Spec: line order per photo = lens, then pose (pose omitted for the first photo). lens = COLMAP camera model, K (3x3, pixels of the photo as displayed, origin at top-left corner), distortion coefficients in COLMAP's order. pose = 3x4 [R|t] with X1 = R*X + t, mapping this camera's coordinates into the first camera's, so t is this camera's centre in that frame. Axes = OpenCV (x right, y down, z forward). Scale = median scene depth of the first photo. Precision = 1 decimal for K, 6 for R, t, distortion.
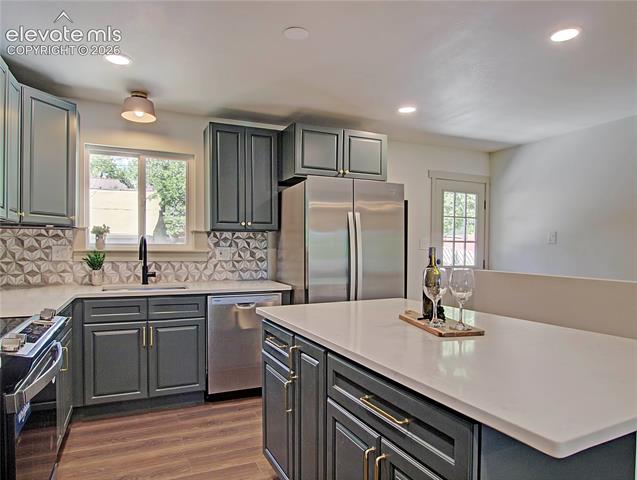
lens RADIAL K [[418.1, 0, 318.4], [0, 418.1, 259.4], [0, 0, 1]] dist [-0.021504, 0.000883]
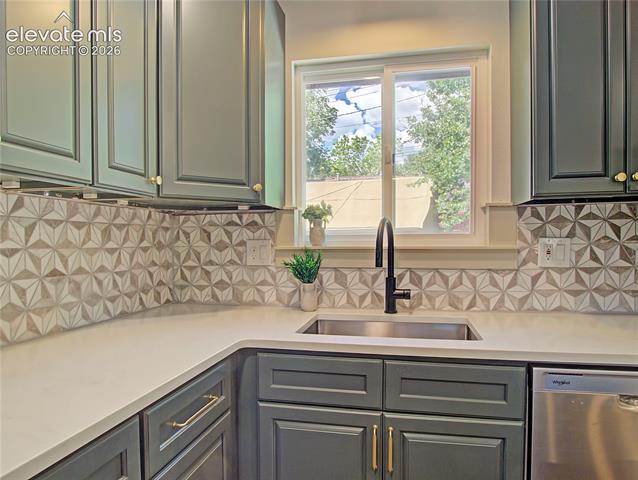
lens RADIAL K [[418.8, 0, 318.9], [0, 418.8, 259.4], [0, 0, 1]] dist [-0.021504, 0.000883]
pose [[0.805007, 0.010119, -0.593180, -0.181912], [-0.002898, 0.999910, 0.013125, -0.012772], [0.593259, -0.008847, 0.804963, 0.533392]]
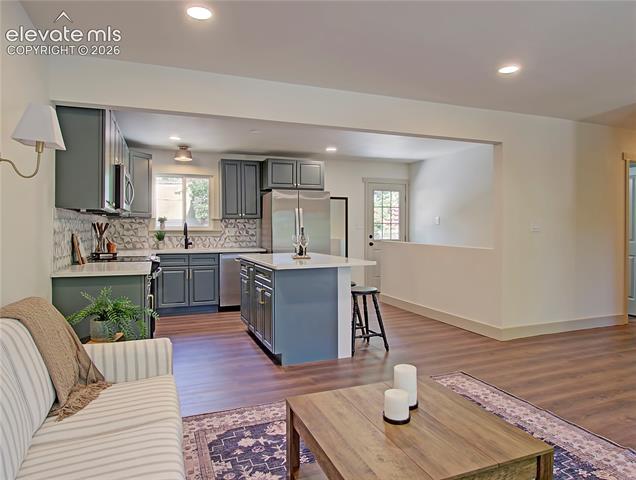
lens RADIAL K [[408.8, 0, 318.0], [0, 408.8, 240.0], [0, 0, 1]] dist [-0.026330, 0.001047]
pose [[0.998370, -0.005790, -0.056781, 0.256042], [0.005854, 0.999982, 0.000962, 0.022835], [0.056775, -0.001293, 0.998386, -0.738175]]
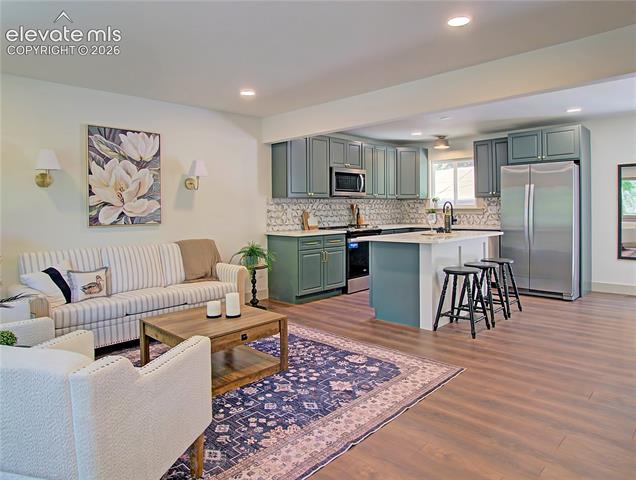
lens RADIAL K [[411.4, 0, 316.3], [0, 411.4, 210.3], [0, 0, 1]] dist [-0.017219, -0.000063]
pose [[0.361004, -0.007017, -0.932538, 1.240592], [-0.009509, 0.999892, -0.011205, 0.017078], [0.932516, 0.012913, 0.360898, -0.359495]]
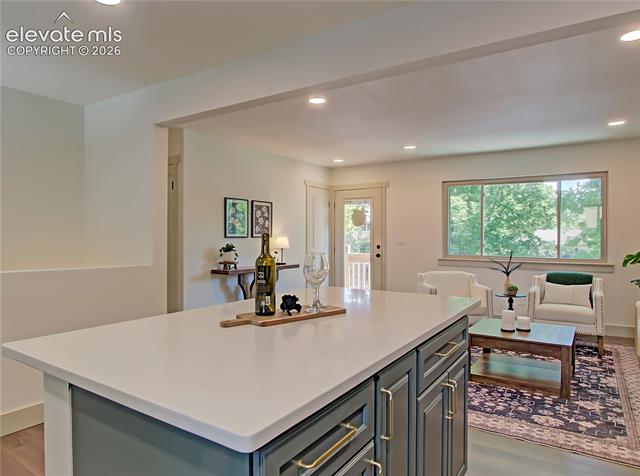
lens RADIAL K [[411.3, 0, 320.0], [0, 411.3, 238.0], [0, 0, 1]] dist [-0.021128, -0.000926]
pose [[-0.527309, -0.010463, 0.849609, -0.271161], [0.015864, 0.999629, 0.022157, -0.018443], [-0.849526, 0.025162, -0.526947, 0.715399]]
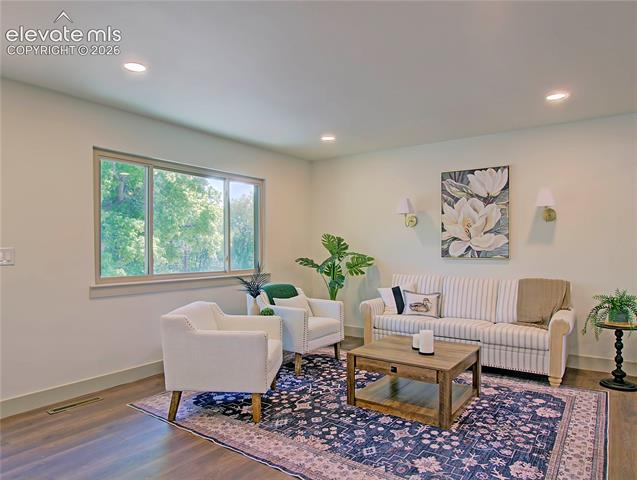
lens RADIAL K [[410.9, 0, 318.5], [0, 410.9, 248.0], [0, 0, 1]] dist [-0.026416, -0.001011]
pose [[-0.869441, 0.000519, -0.494037, 0.979287], [-0.016312, 0.999424, 0.029757, -0.010812], [0.493768, 0.033931, -0.868932, 0.444893]]
